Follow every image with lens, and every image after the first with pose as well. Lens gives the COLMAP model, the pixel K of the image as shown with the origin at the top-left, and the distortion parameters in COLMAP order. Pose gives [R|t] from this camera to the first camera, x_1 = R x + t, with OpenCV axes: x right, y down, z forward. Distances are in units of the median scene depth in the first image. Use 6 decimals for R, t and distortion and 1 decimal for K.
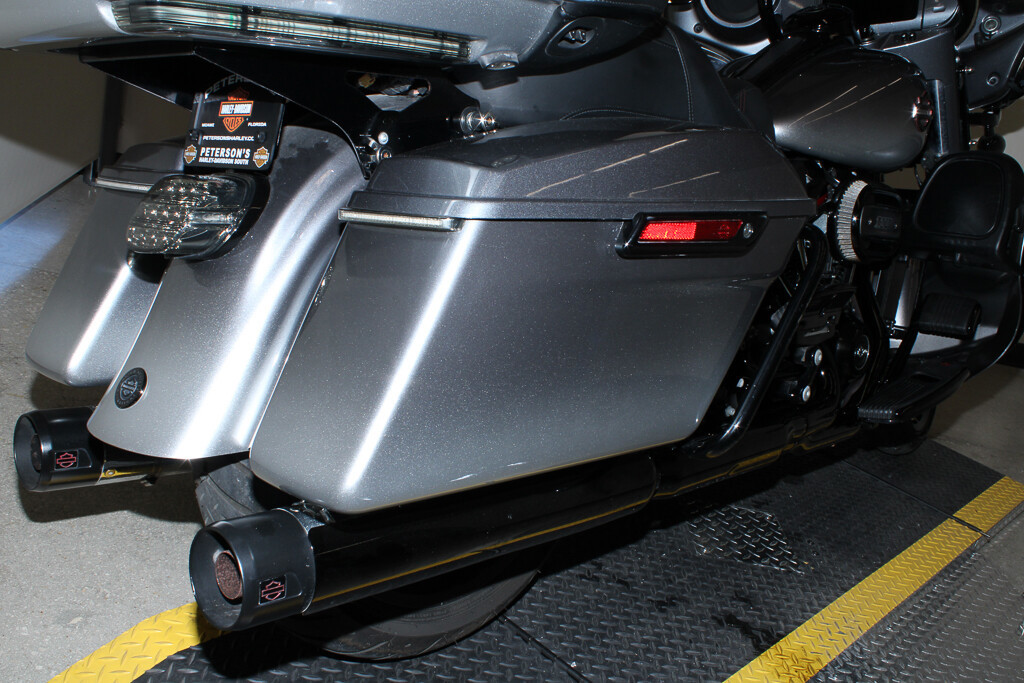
lens RADIAL K [[1004.4, 0, 507.0], [0, 1004.4, 342.0], [0, 0, 1]] dist [-0.108958, 0.111922]
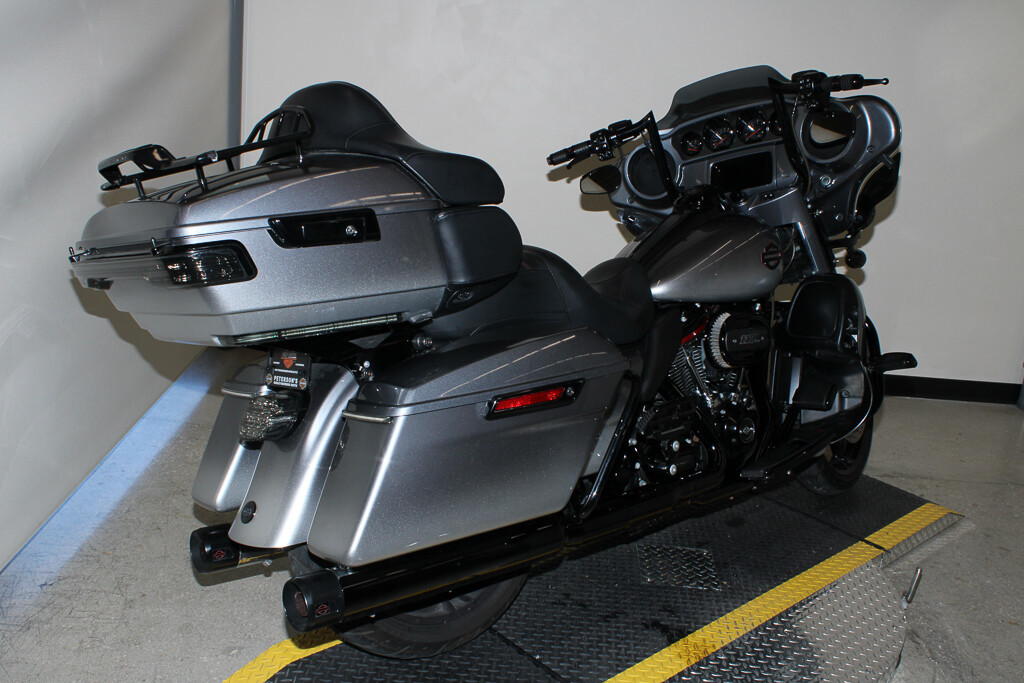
lens RADIAL K [[1004.4, 0, 507.0], [0, 1004.4, 342.0], [0, 0, 1]] dist [-0.108958, 0.111922]
pose [[0.985275, -0.116169, -0.125454, 0.265229], [0.107512, 0.991466, -0.073730, -0.057761], [0.132948, 0.059157, 0.989356, -0.575985]]
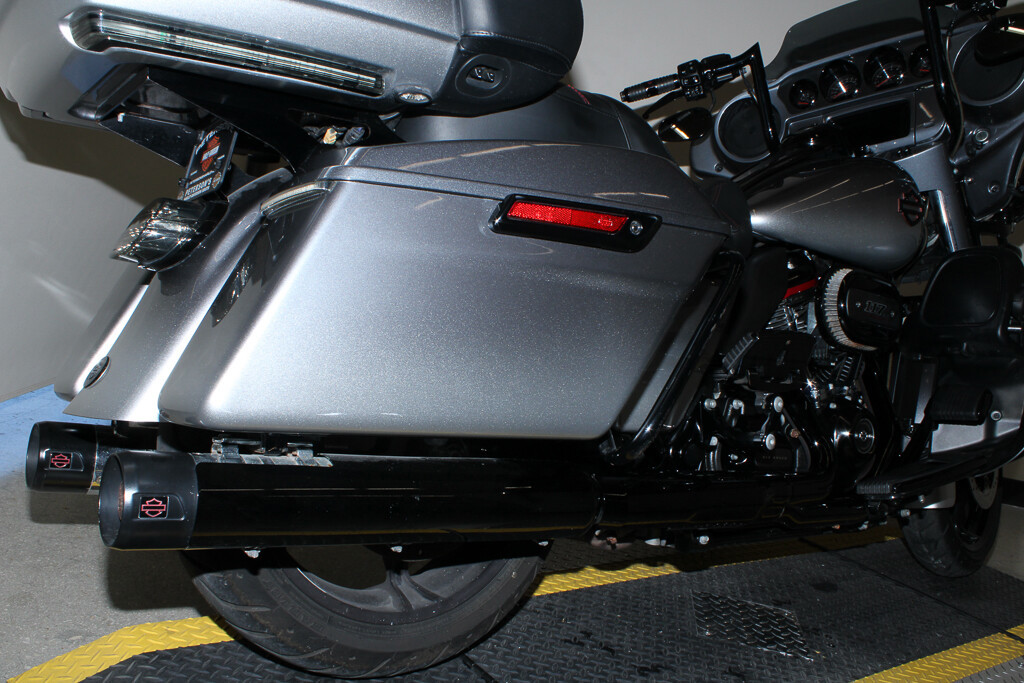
lens RADIAL K [[952.2, 0, 512.0], [0, 952.2, 341.5], [0, 0, 1]] dist [-0.118478, 0.109473]
pose [[0.987262, -0.018801, -0.157988, 0.194818], [-0.019152, 0.971728, -0.235323, 0.184127], [0.157945, 0.235352, 0.958991, 0.012714]]
